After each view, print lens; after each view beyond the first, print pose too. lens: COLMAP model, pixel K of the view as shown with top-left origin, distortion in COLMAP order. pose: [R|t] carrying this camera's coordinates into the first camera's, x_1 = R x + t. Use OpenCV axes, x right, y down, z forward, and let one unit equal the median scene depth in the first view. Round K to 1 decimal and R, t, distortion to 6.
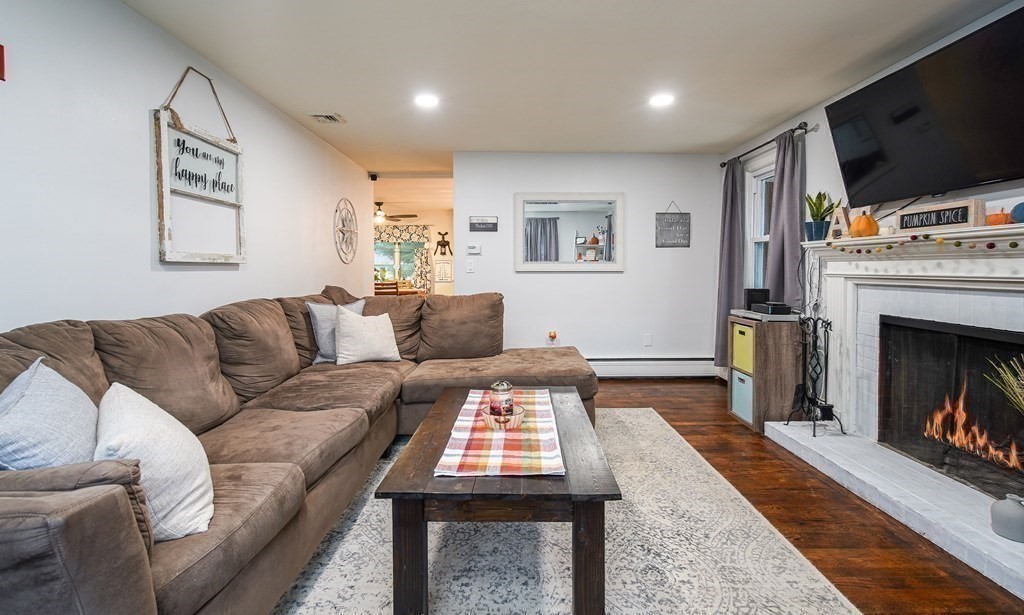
lens RADIAL K [[460.9, 0, 520.7], [0, 460.9, 278.2], [0, 0, 1]] dist [0.002269, 0.001437]
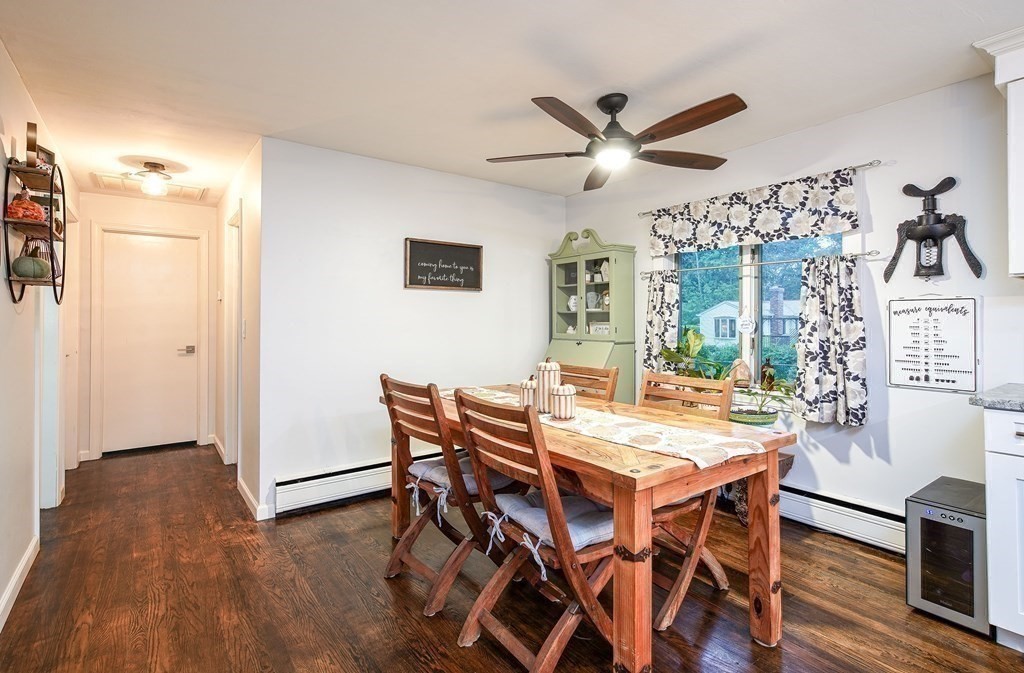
lens RADIAL K [[489.5, 0, 512.2], [0, 489.5, 318.0], [0, 0, 1]] dist [0.001088, 0.000177]
pose [[0.596555, -0.001277, -0.802571, -0.242820], [-0.022208, 0.999590, -0.018098, -0.050305], [0.802265, 0.028620, 0.596282, 1.756644]]
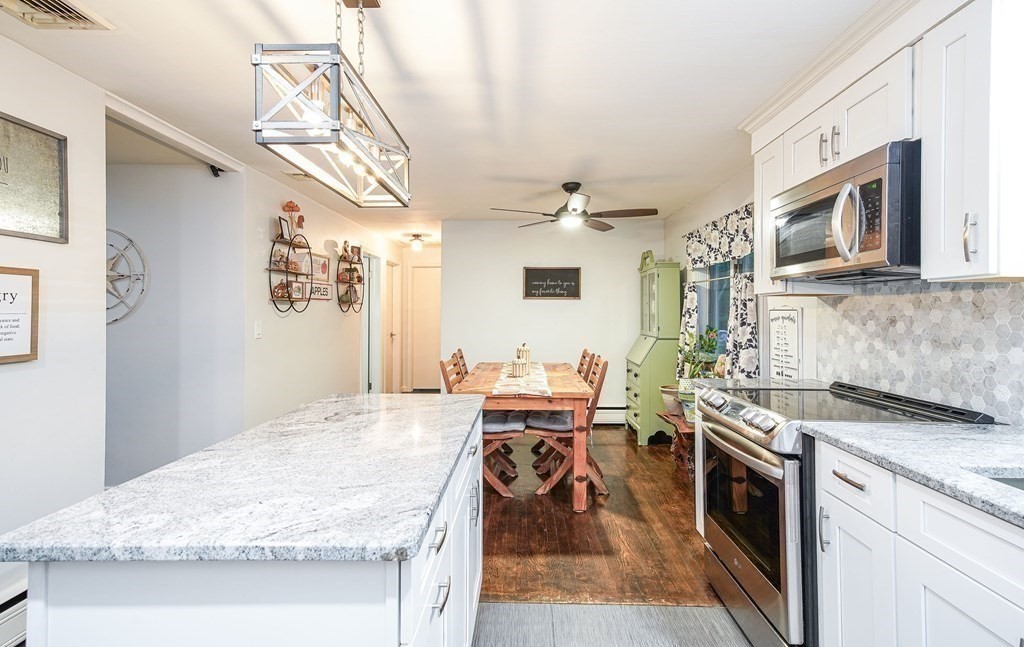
lens RADIAL K [[493.7, 0, 514.5], [0, 493.7, 312.4], [0, 0, 1]] dist [0.000293, -0.000004]
pose [[-0.018057, 0.003556, -0.999831, 0.392937], [-0.026058, 0.999652, 0.004026, -0.087112], [0.999497, 0.026126, -0.017958, 2.168691]]
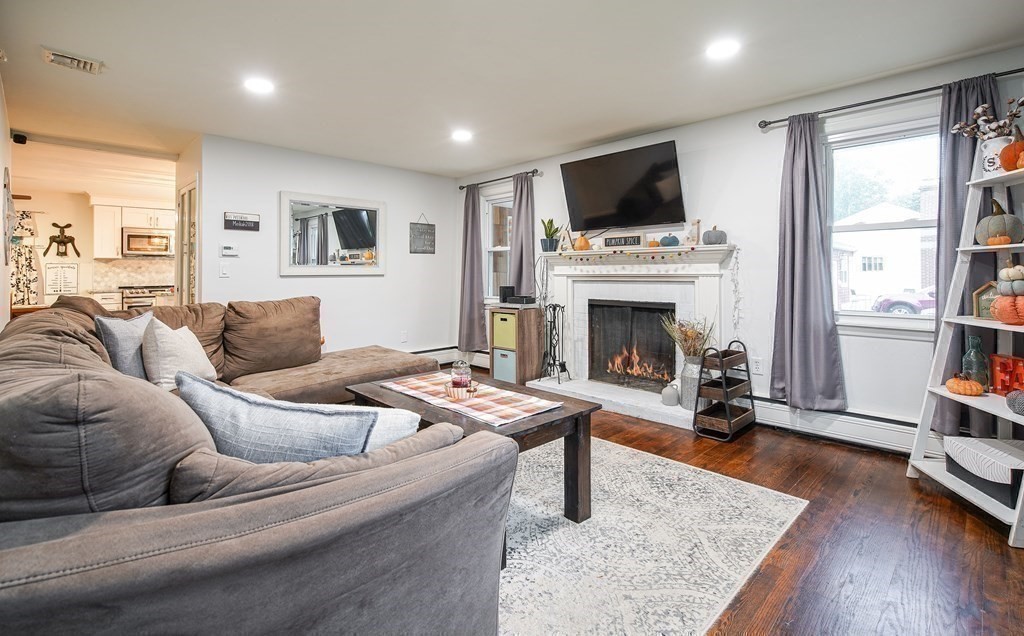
lens RADIAL K [[476.1, 0, 514.8], [0, 476.1, 267.8], [0, 0, 1]] dist [0.000954, 0.001598]
pose [[0.718036, 0.004775, 0.695989, -0.464864], [0.021598, 0.999342, -0.029138, 0.010612], [-0.695671, 0.035954, 0.717461, -0.006791]]
